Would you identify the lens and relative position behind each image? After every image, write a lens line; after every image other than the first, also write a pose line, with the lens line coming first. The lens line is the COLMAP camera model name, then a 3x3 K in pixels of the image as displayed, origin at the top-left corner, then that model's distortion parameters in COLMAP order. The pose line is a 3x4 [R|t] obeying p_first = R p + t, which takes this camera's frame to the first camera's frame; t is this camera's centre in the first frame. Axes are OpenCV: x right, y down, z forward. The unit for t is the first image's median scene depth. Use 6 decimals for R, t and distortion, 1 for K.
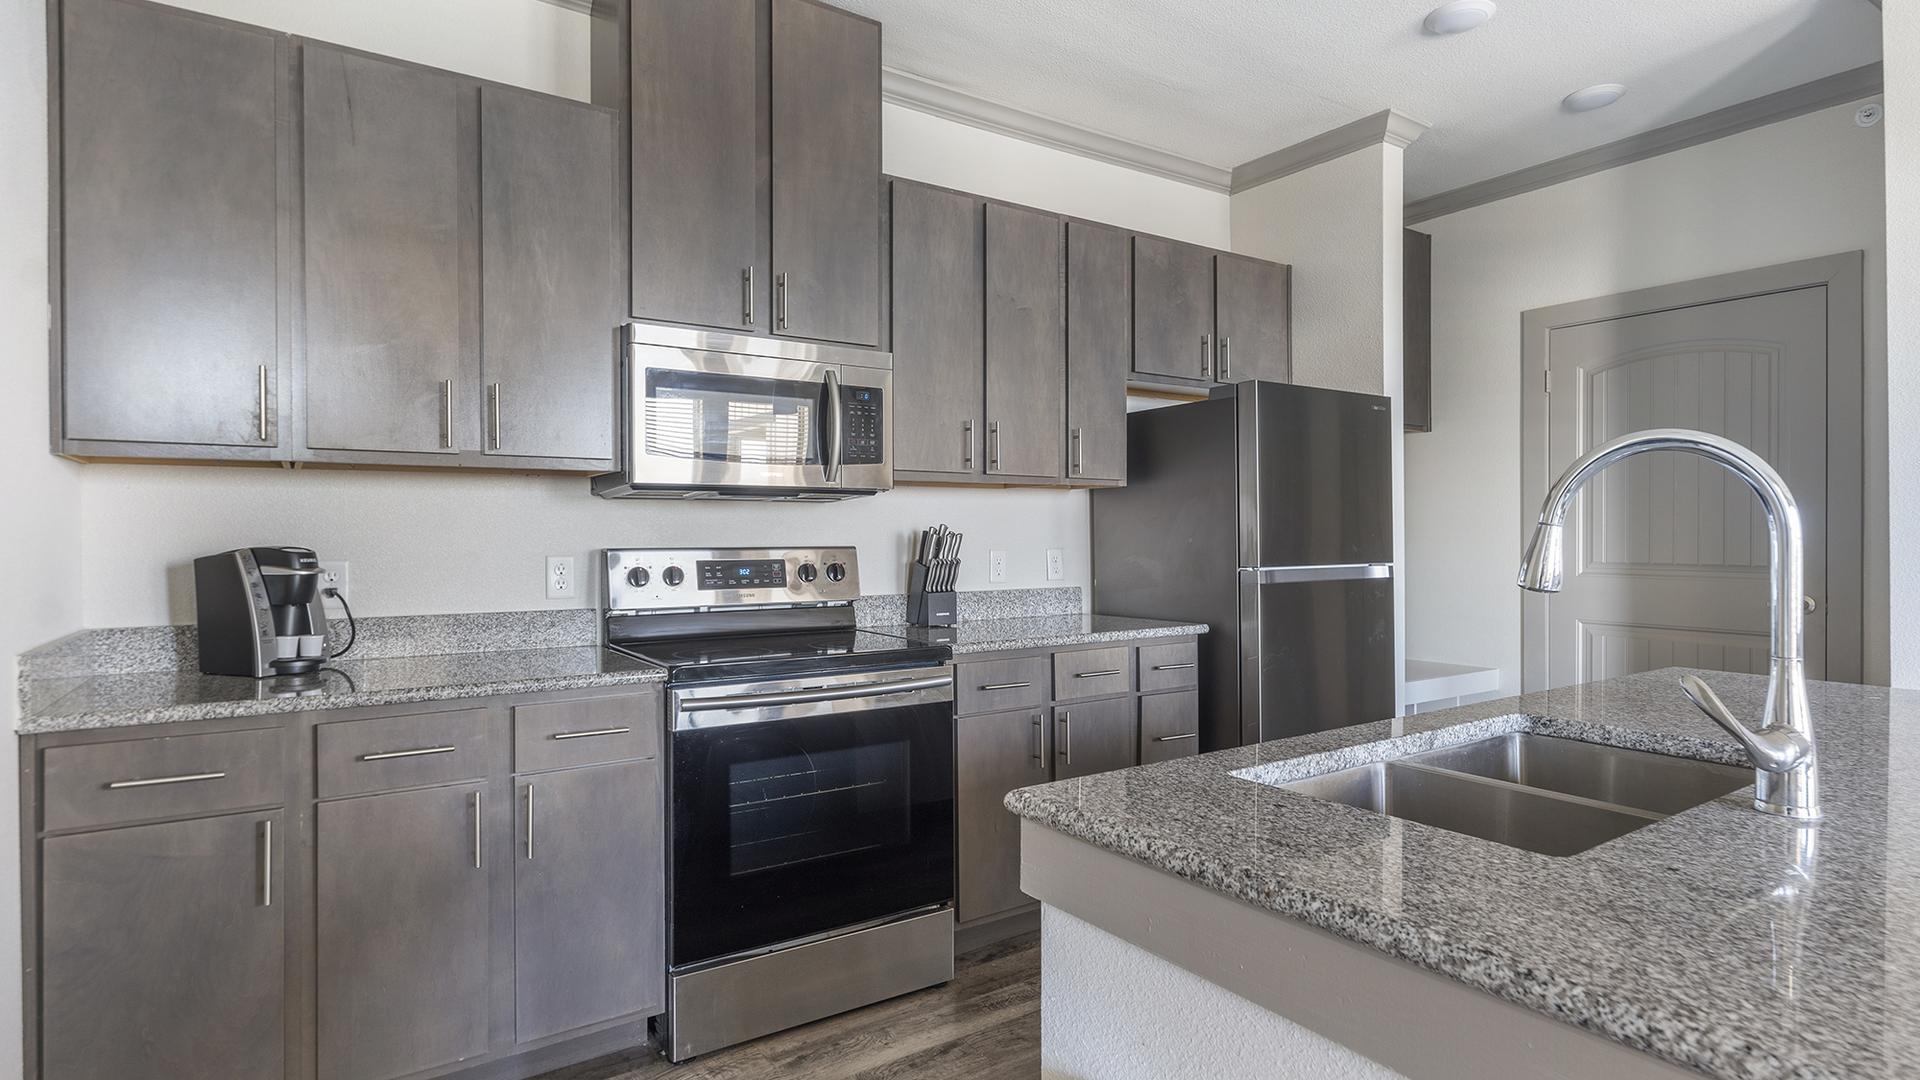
lens RADIAL K [[1007.6, 0, 971.6], [0, 1007.6, 535.9], [0, 0, 1]] dist [-0.000703, 0.004655]
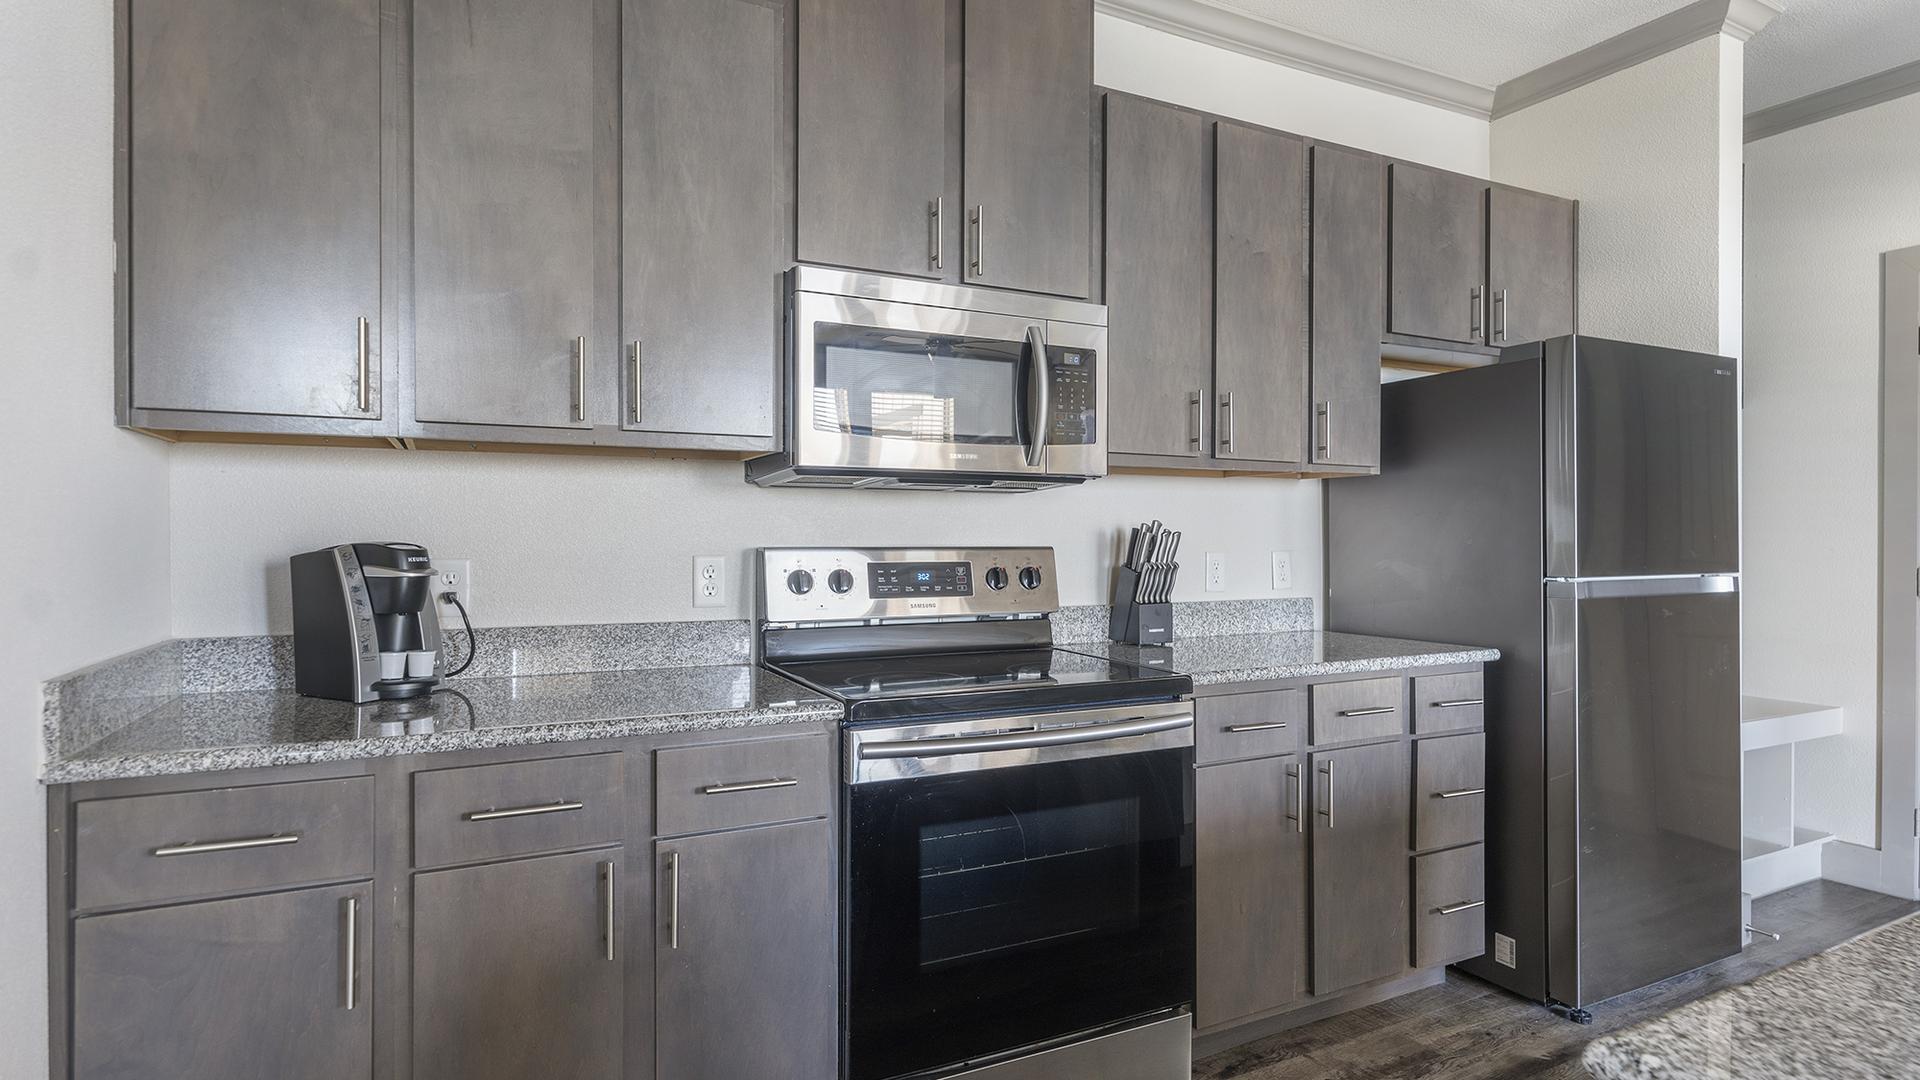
lens RADIAL K [[1007.6, 0, 960.8], [0, 1007.6, 534.7], [0, 0, 1]] dist [-0.000703, 0.004655]
pose [[0.990928, 0.005631, -0.134278, -0.090085], [-0.005723, 0.999984, -0.000302, 0.001504], [0.134274, 0.001067, 0.990944, 0.200143]]
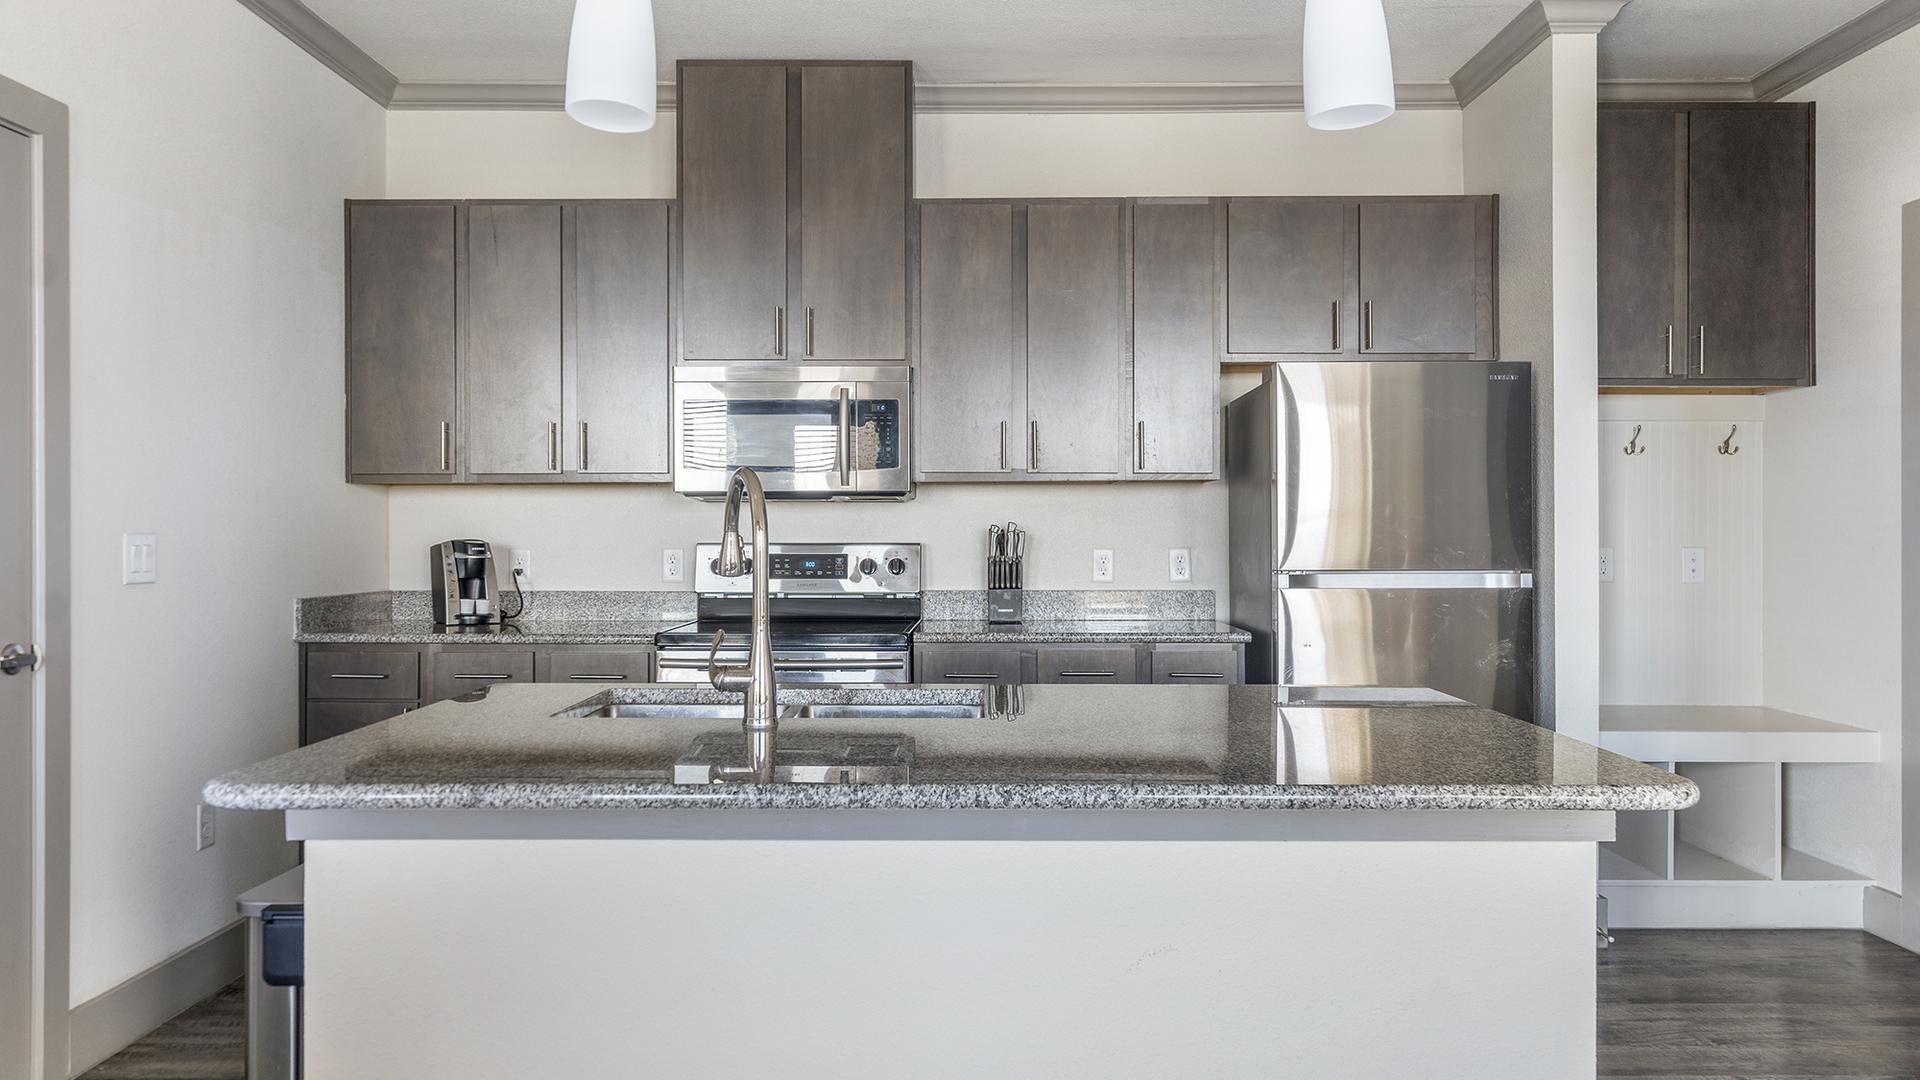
lens RADIAL K [[1368.8, 0, 957.7], [0, 1368.8, 540.5], [0, 0, 1]] dist [-0.000743, 0.013037]
pose [[0.813877, 0.006530, -0.581001, 0.872501], [-0.002233, 0.999965, 0.008111, -0.004968], [0.581033, -0.005304, 0.813863, -0.186184]]
